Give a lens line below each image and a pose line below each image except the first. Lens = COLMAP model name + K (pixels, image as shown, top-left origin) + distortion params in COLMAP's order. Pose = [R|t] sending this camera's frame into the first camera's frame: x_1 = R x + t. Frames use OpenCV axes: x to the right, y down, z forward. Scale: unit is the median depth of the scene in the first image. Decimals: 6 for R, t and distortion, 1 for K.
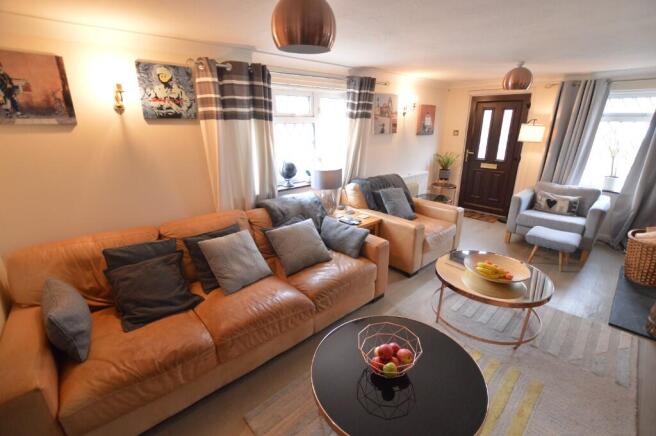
lens RADIAL K [[294.0, 0, 329.1], [0, 294.0, 220.8], [0, 0, 1]] dist [-0.026899, 0.002212]
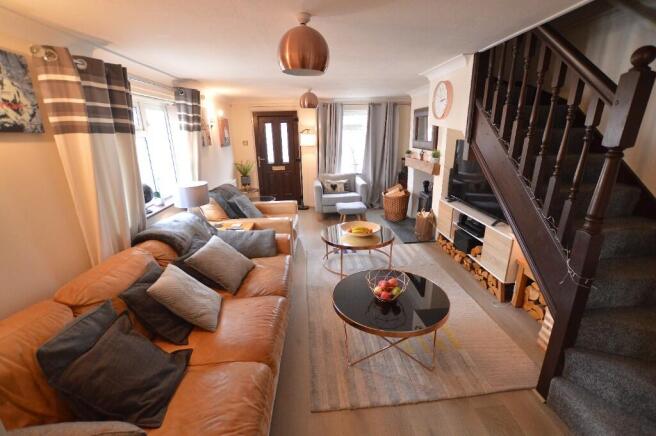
lens RADIAL K [[294.0, 0, 329.8], [0, 294.0, 220.8], [0, 0, 1]] dist [-0.026899, 0.002212]
pose [[0.632510, -0.233836, 0.738412, -0.524321], [0.264890, 0.961161, 0.077475, -0.027277], [-0.727850, 0.146594, 0.669884, 0.094972]]
